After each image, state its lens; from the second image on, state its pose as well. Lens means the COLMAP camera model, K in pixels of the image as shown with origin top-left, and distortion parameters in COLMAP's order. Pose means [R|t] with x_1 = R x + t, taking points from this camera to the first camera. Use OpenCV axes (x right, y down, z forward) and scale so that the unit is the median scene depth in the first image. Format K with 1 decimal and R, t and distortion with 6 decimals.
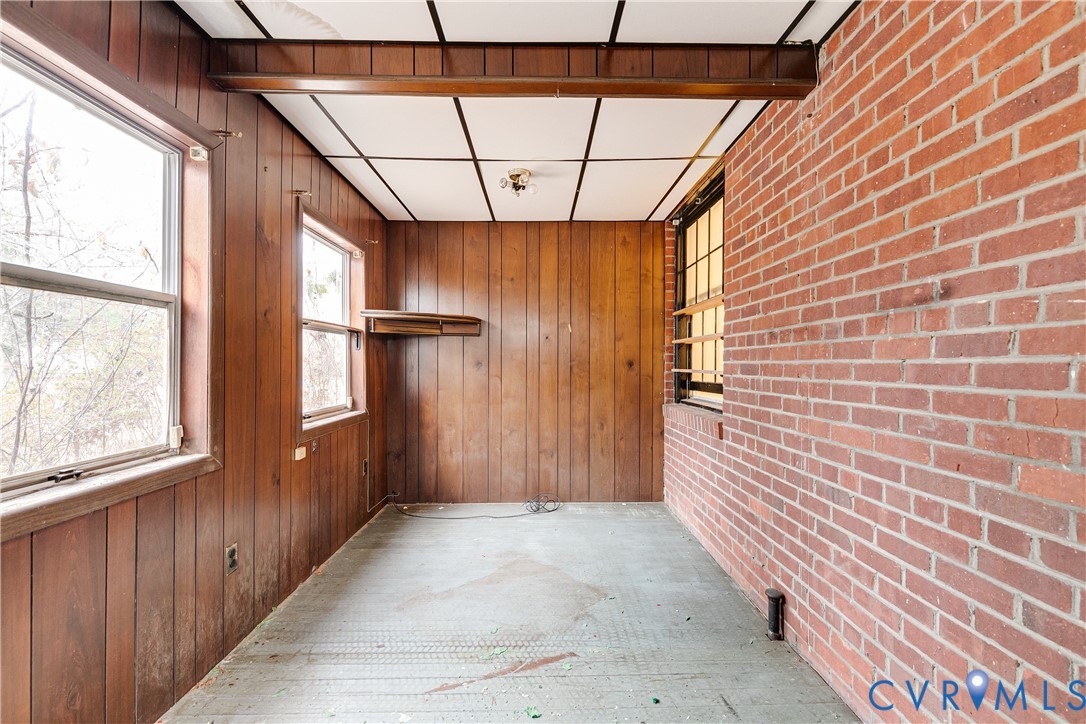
lens RADIAL K [[496.6, 0, 547.7], [0, 496.6, 366.8], [0, 0, 1]] dist [0.004468, 0.000094]
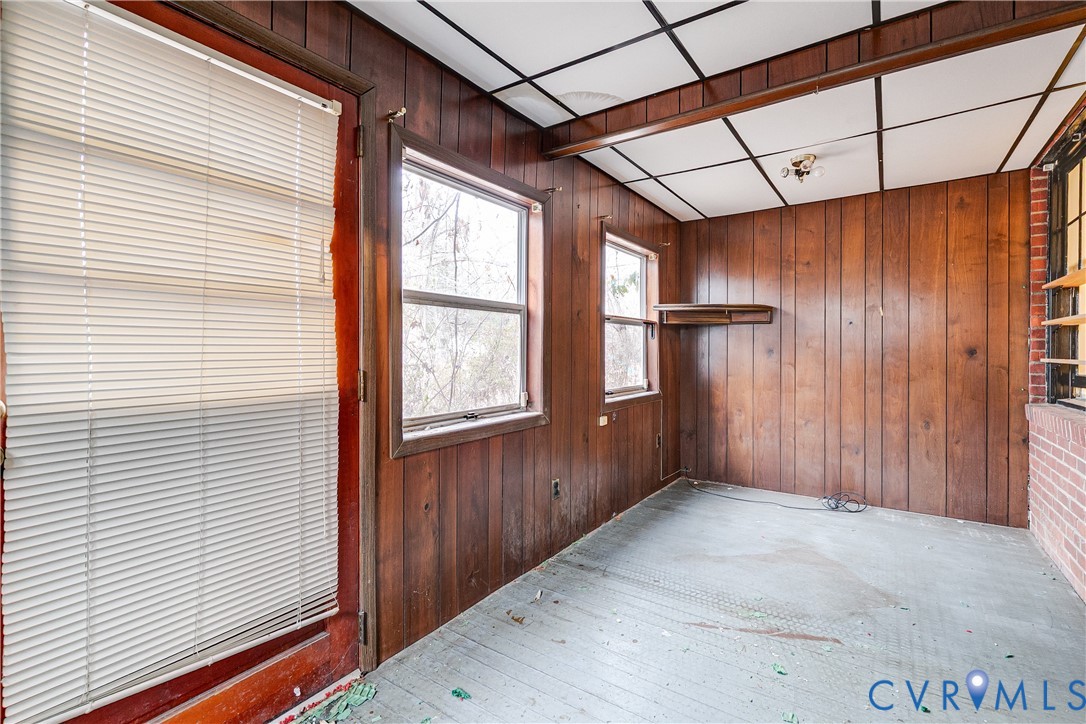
lens RADIAL K [[496.6, 0, 547.7], [0, 496.6, 366.8], [0, 0, 1]] dist [0.004468, 0.000094]
pose [[0.817049, 0.020922, -0.576189, 0.095191], [-0.006108, 0.999599, 0.027635, 0.000465], [0.576536, -0.019059, 0.816849, -0.099305]]
